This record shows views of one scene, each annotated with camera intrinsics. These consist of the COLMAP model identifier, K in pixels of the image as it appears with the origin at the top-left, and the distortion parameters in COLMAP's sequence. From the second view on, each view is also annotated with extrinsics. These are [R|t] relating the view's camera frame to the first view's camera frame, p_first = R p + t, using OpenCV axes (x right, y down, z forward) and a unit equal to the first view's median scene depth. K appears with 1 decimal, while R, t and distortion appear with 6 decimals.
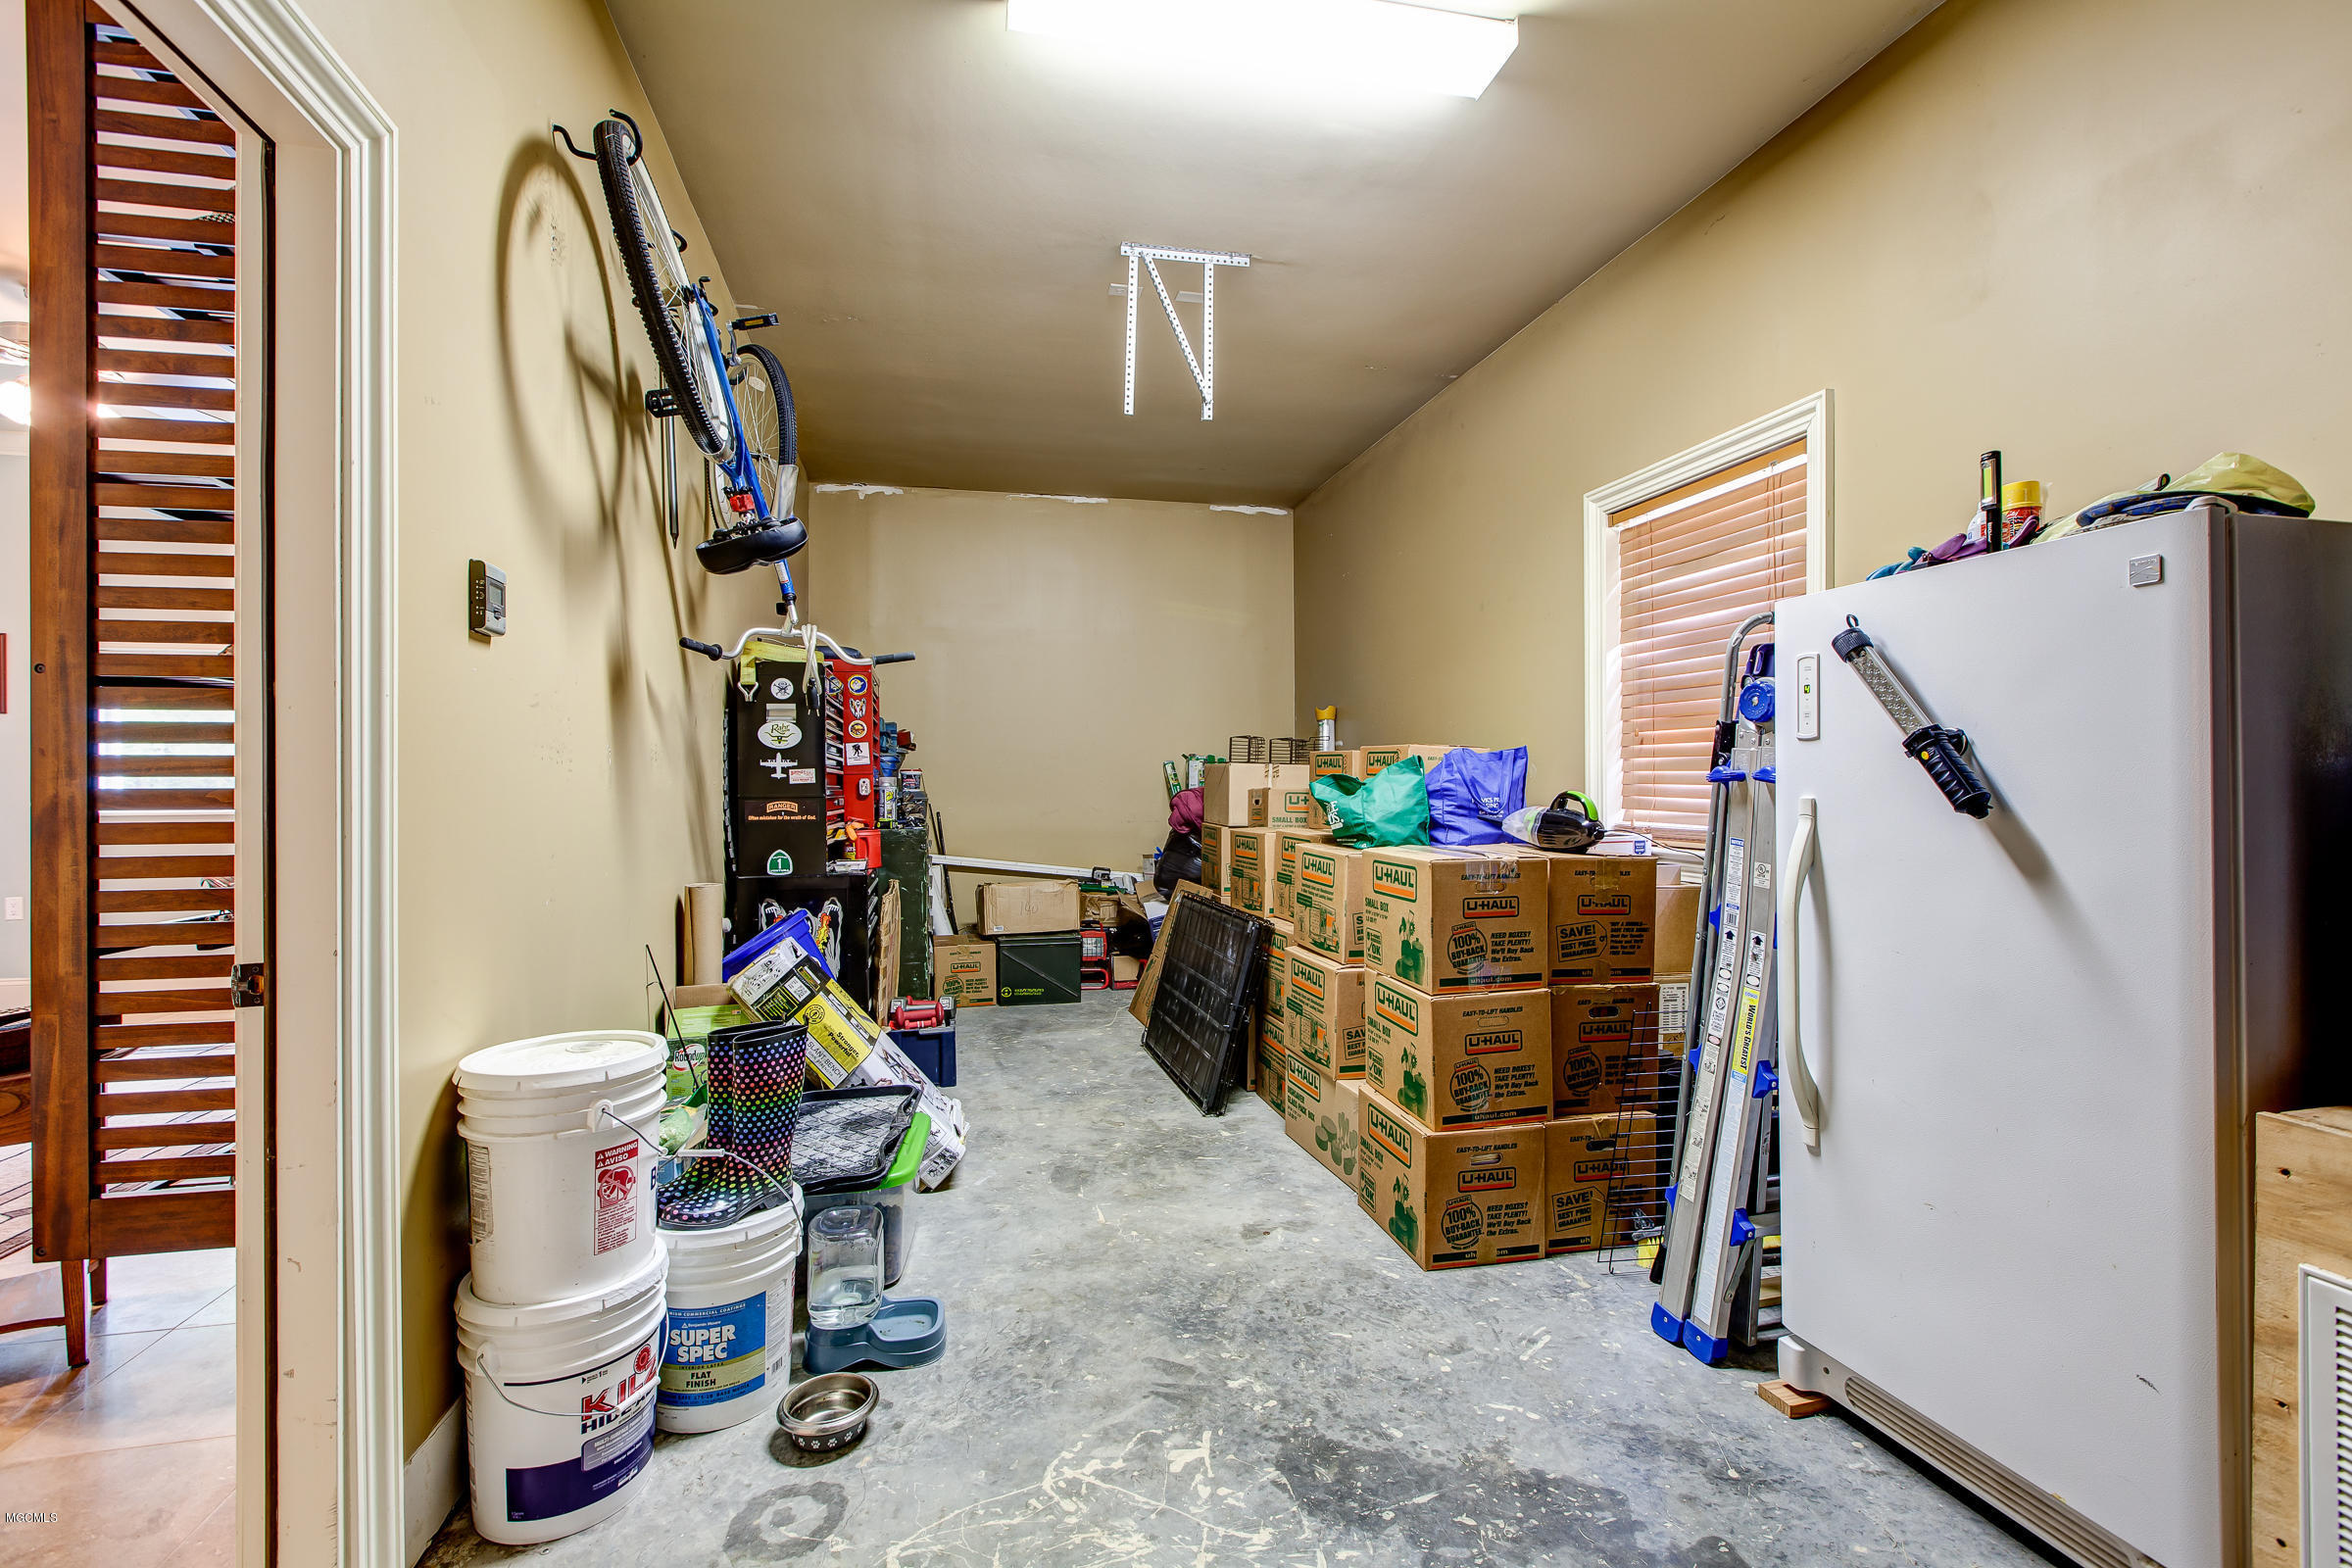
lens RADIAL K [[1034.1, 0, 1176.0], [0, 1034.1, 784.0], [0, 0, 1]] dist [-0.001576, -0.000271]
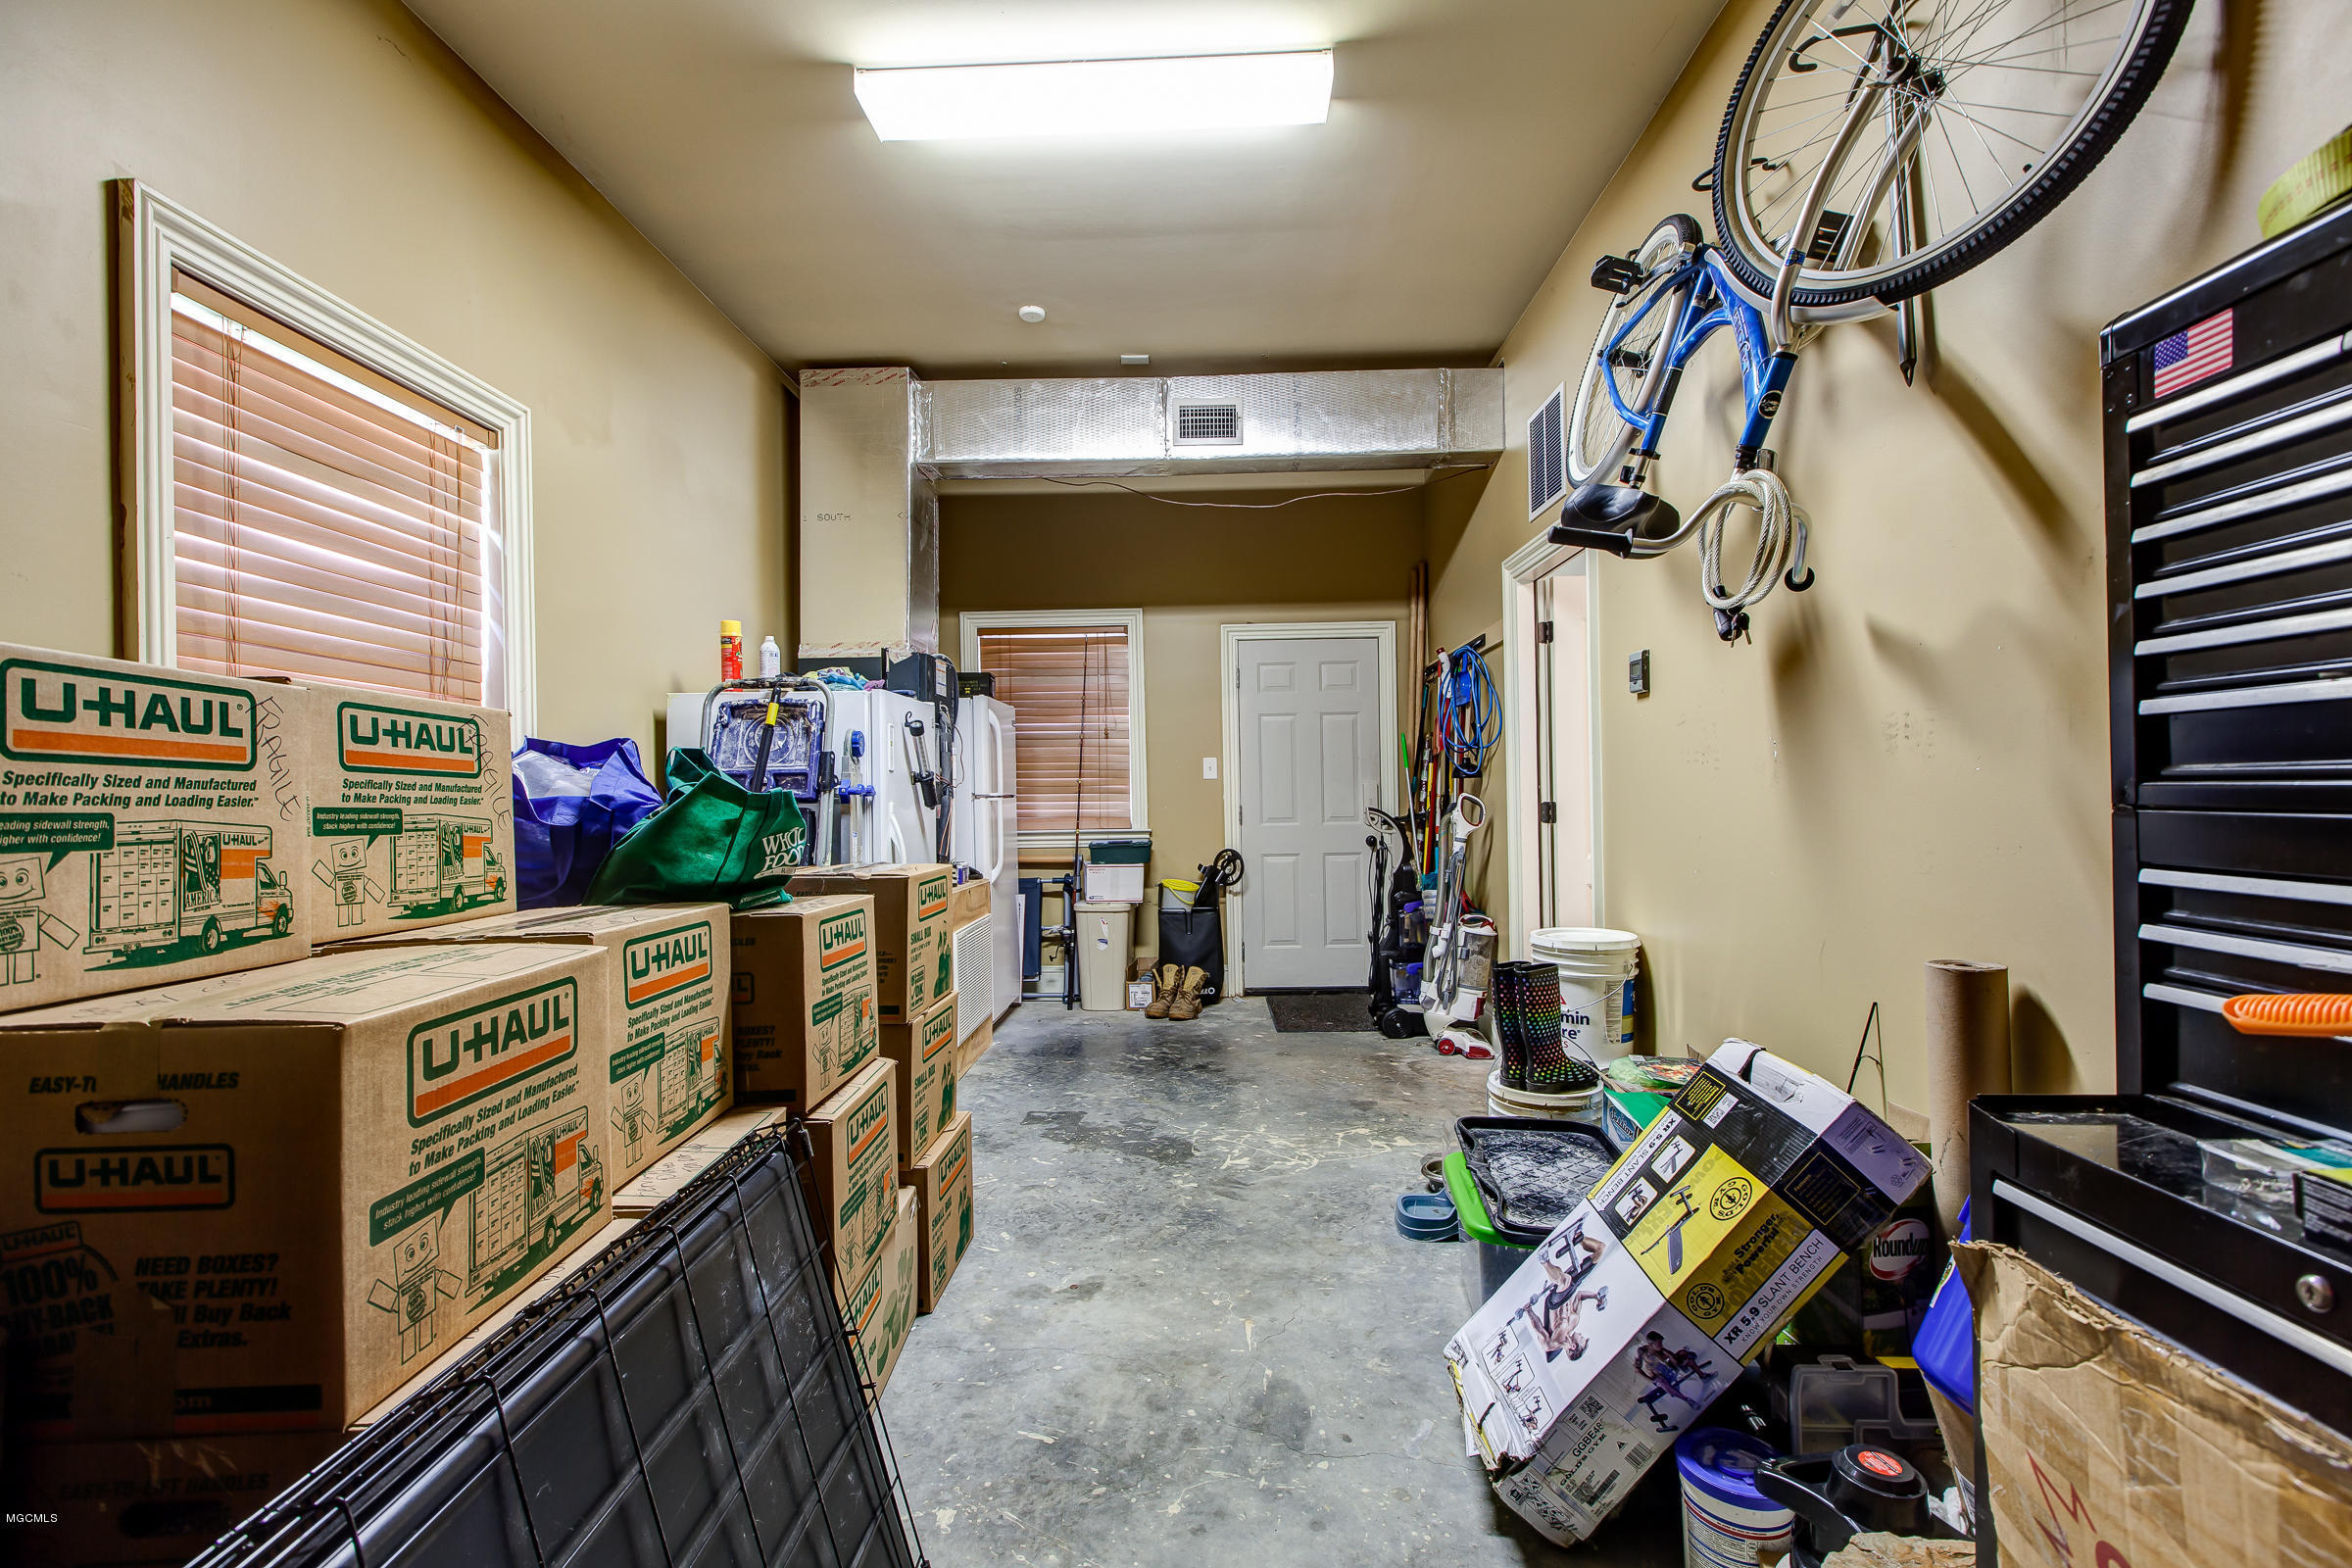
lens RADIAL K [[1034.1, 0, 1176.0], [0, 1034.1, 784.0], [0, 0, 1]] dist [-0.001576, -0.000271]
pose [[-0.966810, 0.018761, 0.254806, -0.263236], [0.016204, 0.999795, -0.012130, 0.006828], [-0.254982, -0.007599, -0.966916, 2.052453]]
